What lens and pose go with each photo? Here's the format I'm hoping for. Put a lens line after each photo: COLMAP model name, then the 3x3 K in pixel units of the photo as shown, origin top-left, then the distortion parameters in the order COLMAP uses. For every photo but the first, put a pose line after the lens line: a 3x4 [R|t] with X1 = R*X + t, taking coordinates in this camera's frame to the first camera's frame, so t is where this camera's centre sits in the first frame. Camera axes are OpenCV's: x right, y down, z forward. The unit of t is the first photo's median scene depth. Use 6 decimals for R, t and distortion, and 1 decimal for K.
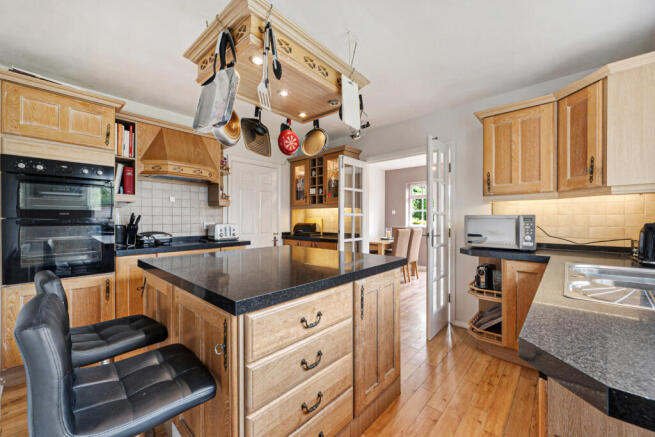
lens RADIAL K [[258.6, 0, 329.1], [0, 258.6, 219.0], [0, 0, 1]] dist [0.000795, -0.000016]
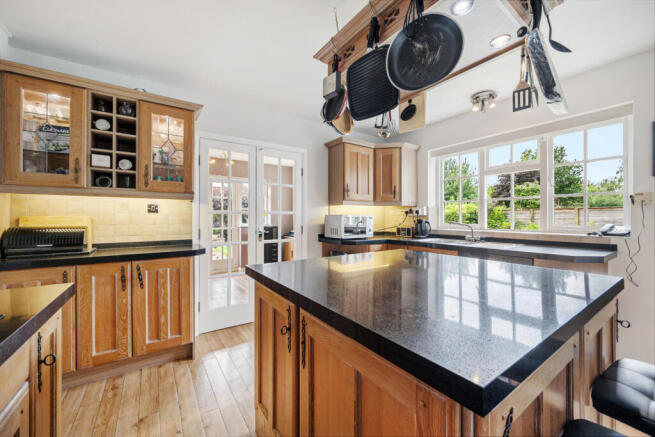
lens RADIAL K [[258.6, 0, 327.1], [0, 258.6, 218.1], [0, 0, 1]] dist [0.000795, -0.000016]
pose [[0.237523, -0.002388, 0.971379, -0.686800], [-0.001922, 0.999994, 0.002928, -0.001654], [-0.971380, -0.002562, 0.237517, 0.723253]]
